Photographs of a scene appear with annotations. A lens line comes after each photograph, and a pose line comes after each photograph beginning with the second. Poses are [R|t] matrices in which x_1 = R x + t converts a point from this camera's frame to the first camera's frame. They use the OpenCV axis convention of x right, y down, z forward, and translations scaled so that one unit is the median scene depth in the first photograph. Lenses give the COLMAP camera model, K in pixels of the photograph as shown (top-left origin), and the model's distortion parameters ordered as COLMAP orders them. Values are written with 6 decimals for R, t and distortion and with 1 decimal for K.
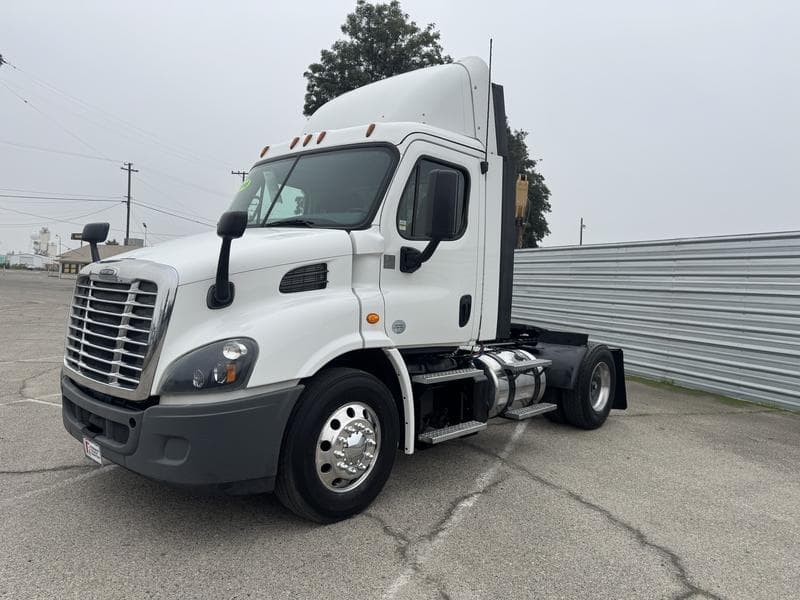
lens RADIAL K [[554.9, 0, 399.9], [0, 554.9, 287.8], [0, 0, 1]] dist [0.025469, -0.000770]
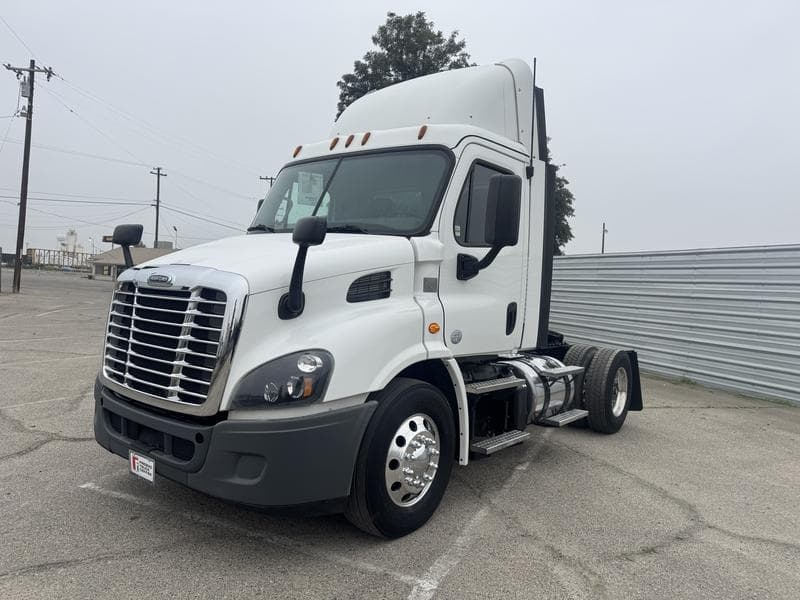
lens RADIAL K [[555.2, 0, 400.0], [0, 555.2, 300.0], [0, 0, 1]] dist [0.022069, 0.000094]
pose [[0.998621, 0.003817, 0.052368, -0.148663], [-0.005019, 0.999727, 0.022838, -0.014459], [-0.052267, -0.023069, 0.998367, 0.032115]]
